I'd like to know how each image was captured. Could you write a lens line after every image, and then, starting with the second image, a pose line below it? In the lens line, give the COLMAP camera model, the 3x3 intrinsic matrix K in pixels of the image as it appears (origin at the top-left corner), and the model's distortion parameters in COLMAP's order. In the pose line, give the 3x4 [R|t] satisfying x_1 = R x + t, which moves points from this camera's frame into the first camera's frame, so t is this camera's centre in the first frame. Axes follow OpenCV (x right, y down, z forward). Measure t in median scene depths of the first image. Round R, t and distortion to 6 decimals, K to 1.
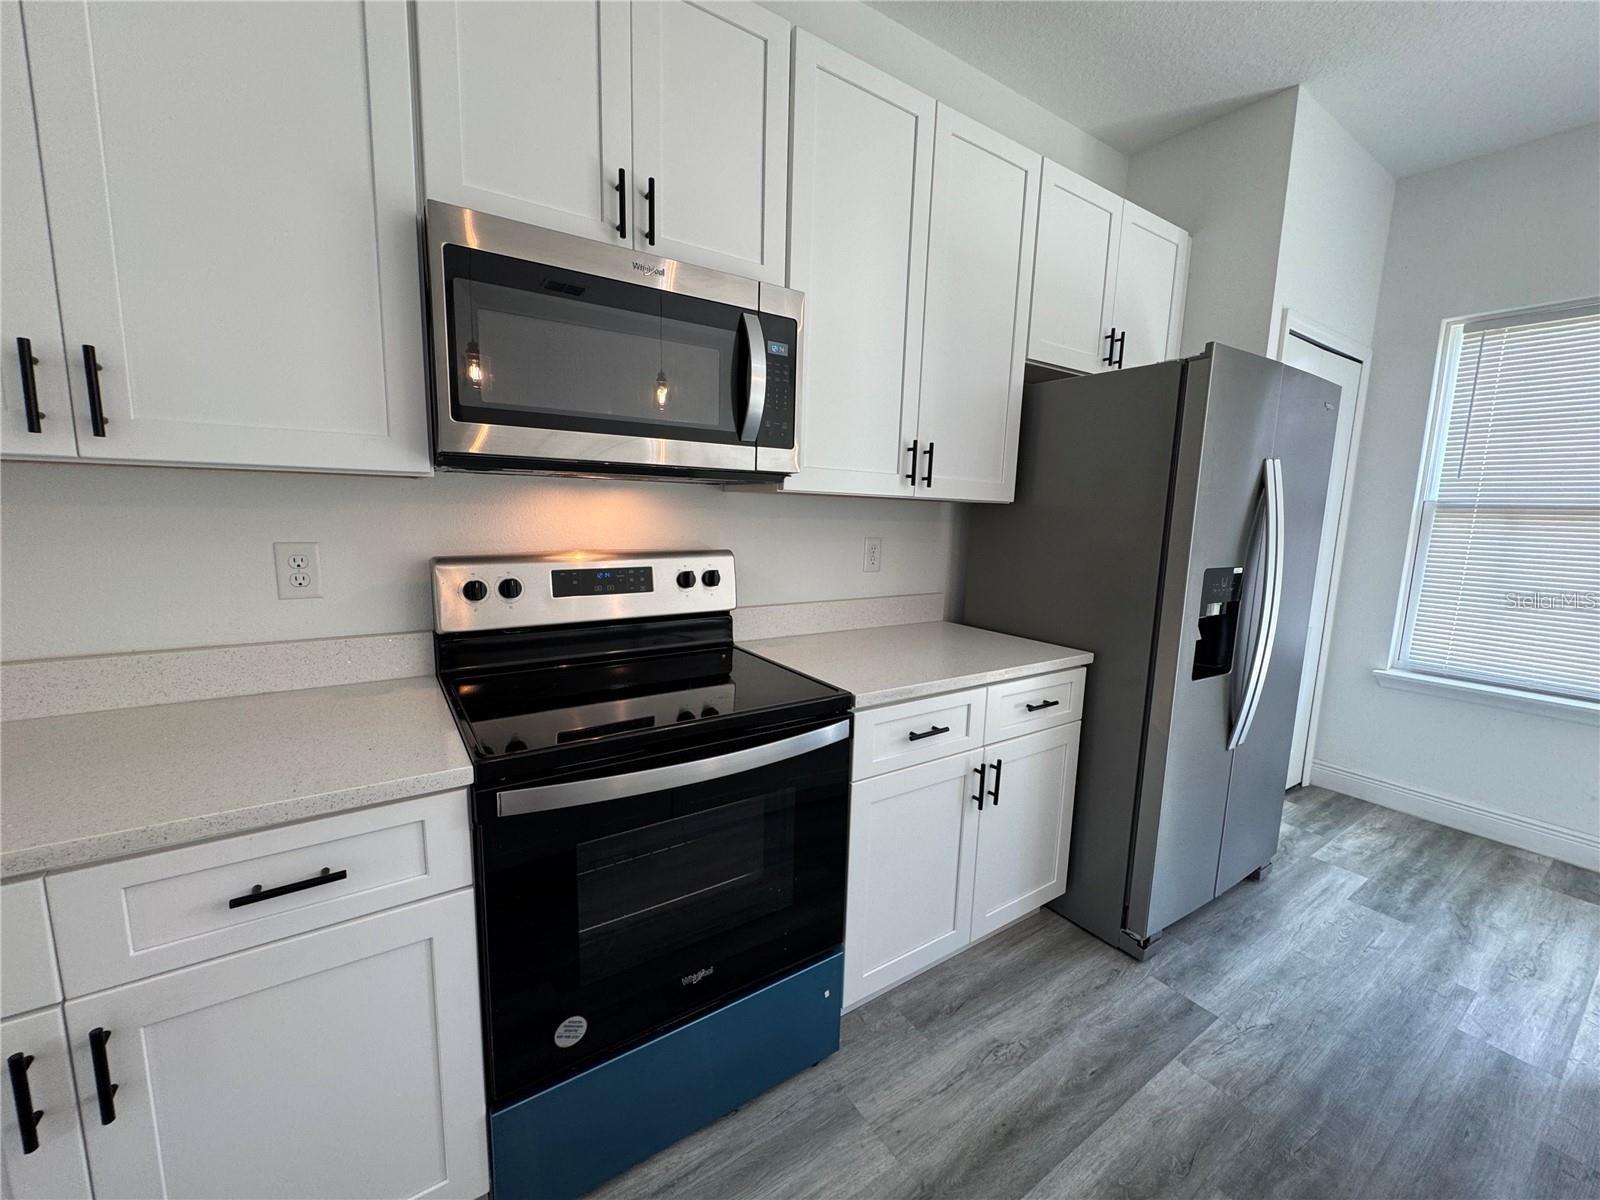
lens RADIAL K [[644.1, 0, 800.0], [0, 644.1, 600.0], [0, 0, 1]] dist [-0.002873, 0.001322]
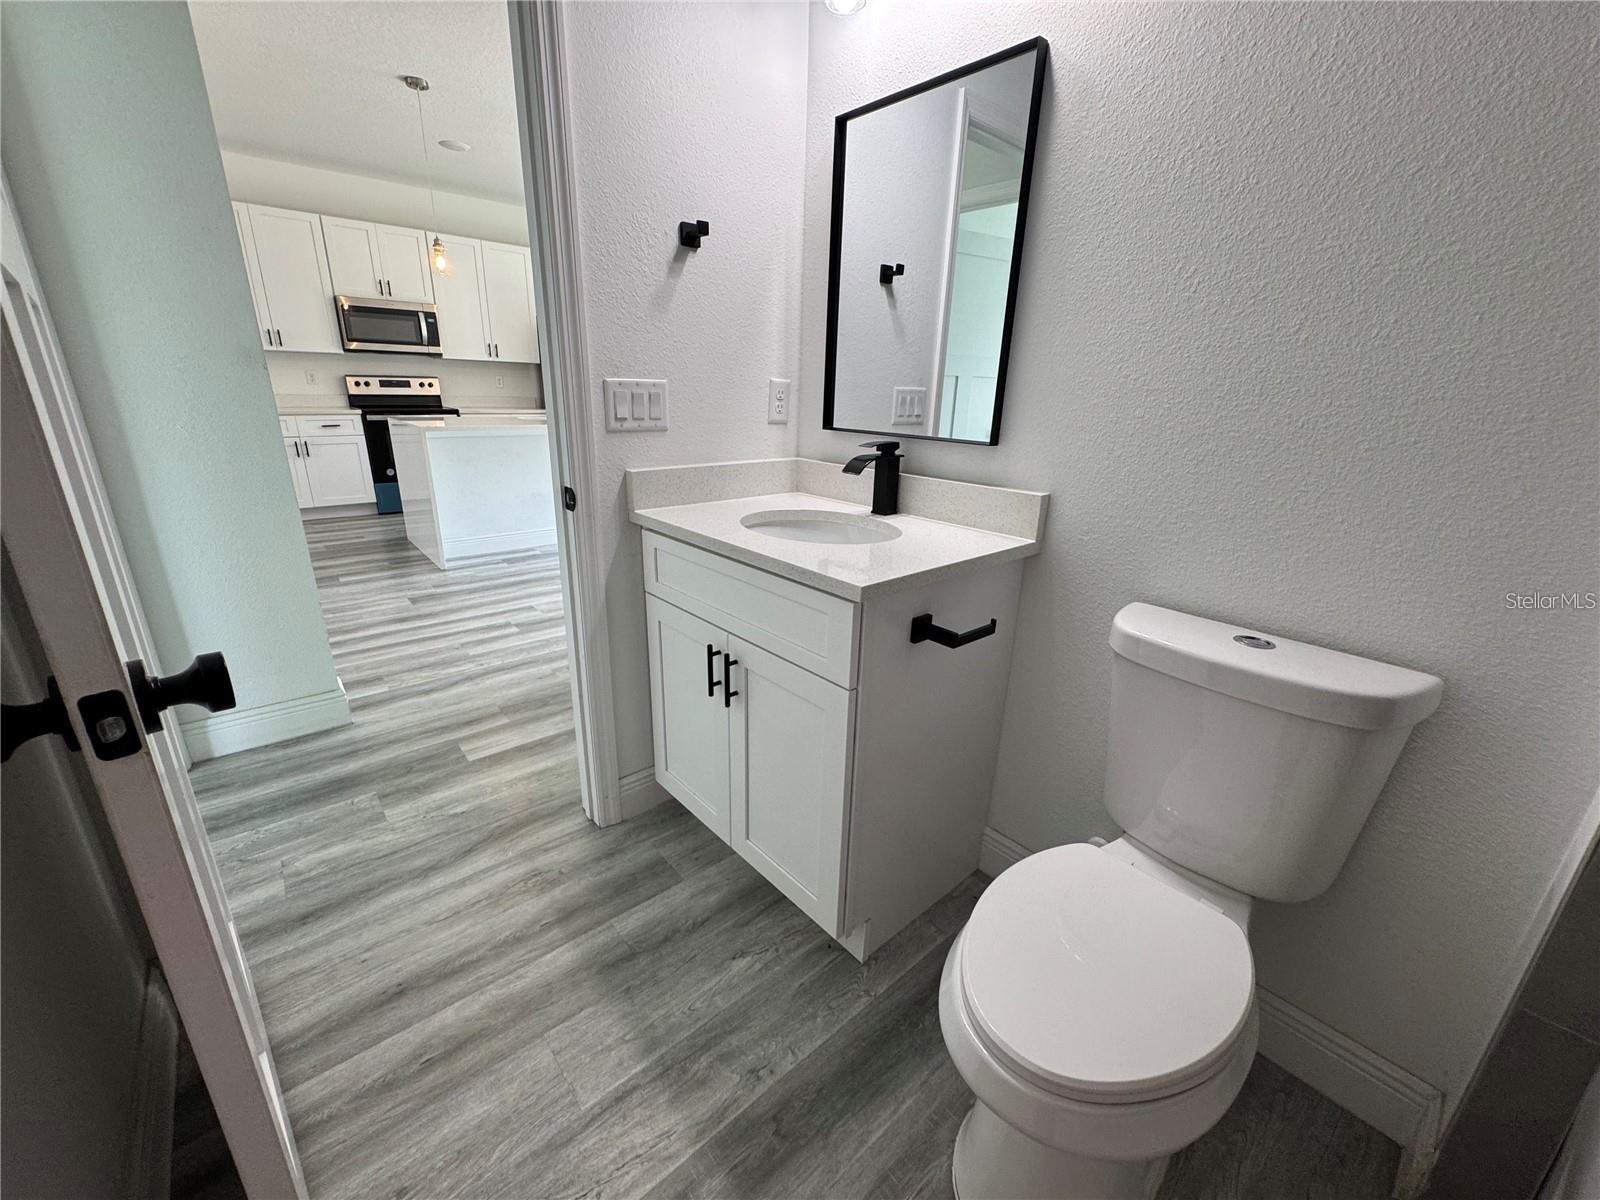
lens RADIAL K [[644.1, 0, 800.0], [0, 644.1, 600.0], [0, 0, 1]] dist [-0.002873, 0.001322]
pose [[0.992778, -0.037425, 0.113979, 1.417968], [0.016494, 0.983652, 0.179321, 0.524040], [-0.118826, -0.176146, 0.977166, -2.861806]]
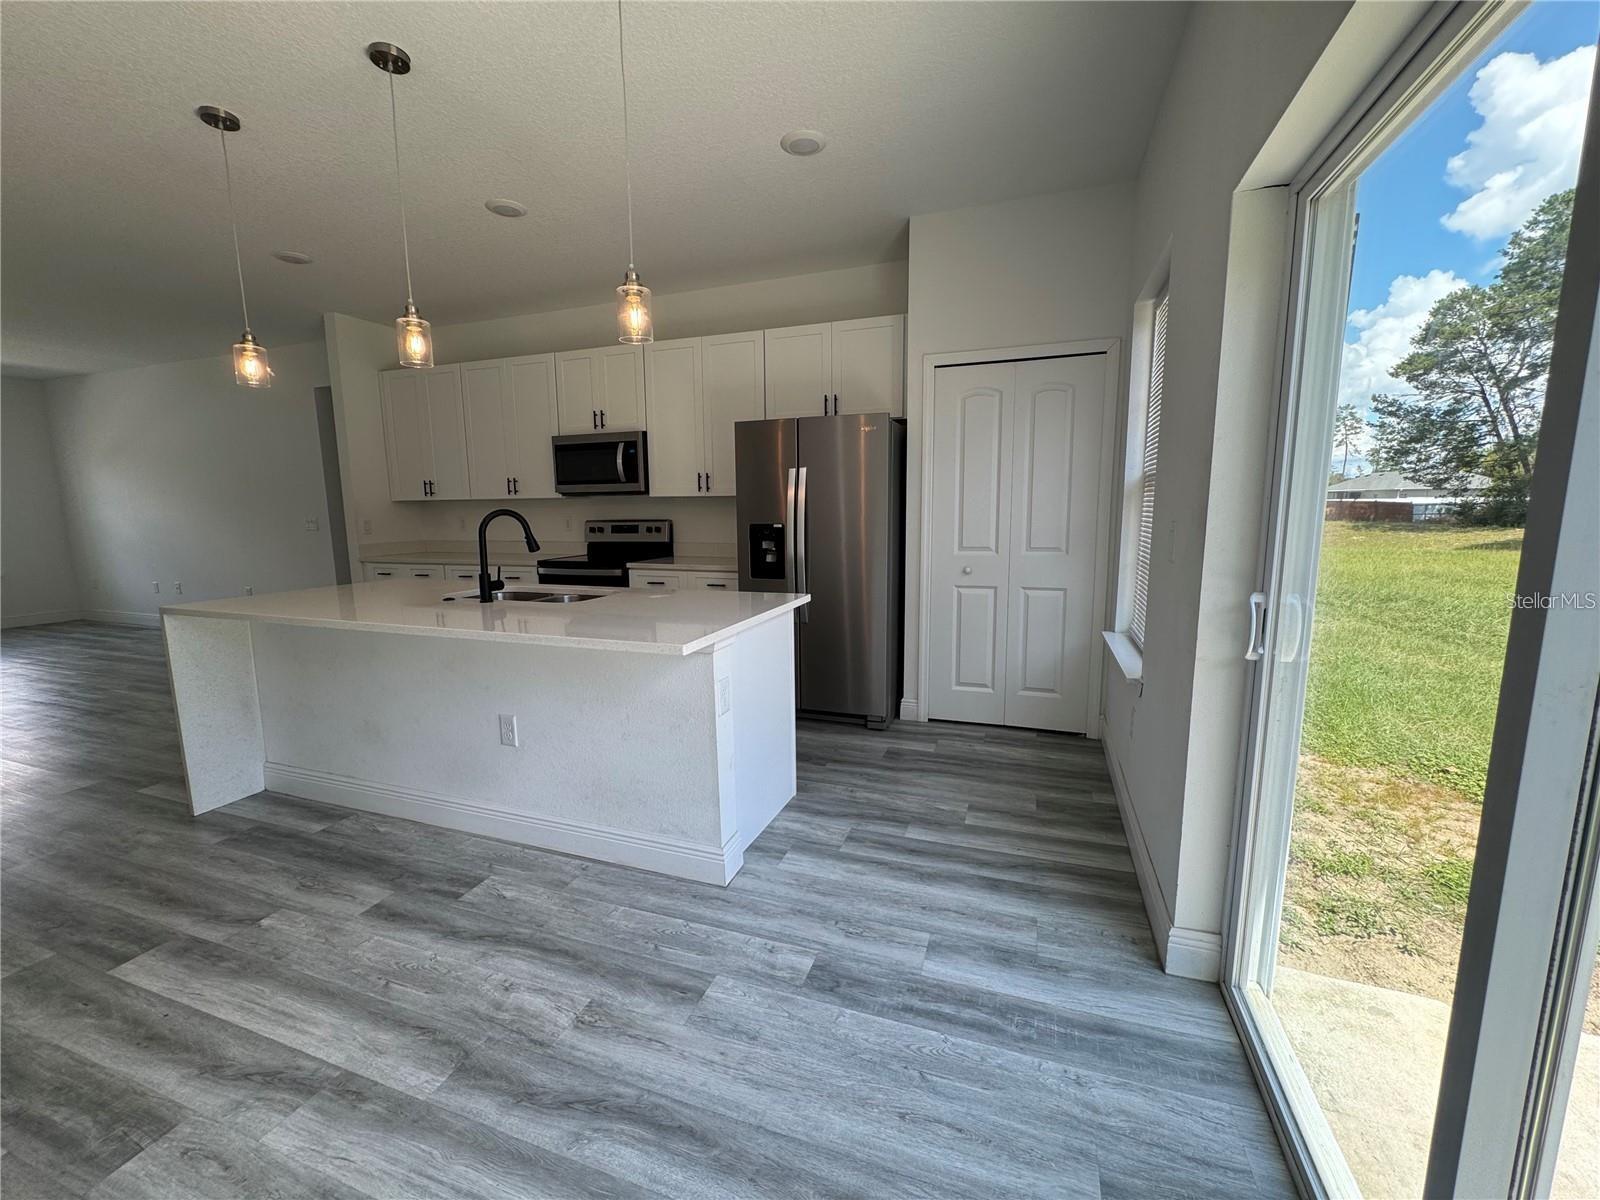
lens RADIAL K [[644.1, 0, 800.0], [0, 644.1, 600.0], [0, 0, 1]] dist [-0.002873, 0.001322]
pose [[0.586930, 0.085063, -0.805157, 2.466216], [-0.089954, 0.995160, 0.039563, 0.101545], [0.804625, 0.049206, 0.591740, -0.112601]]
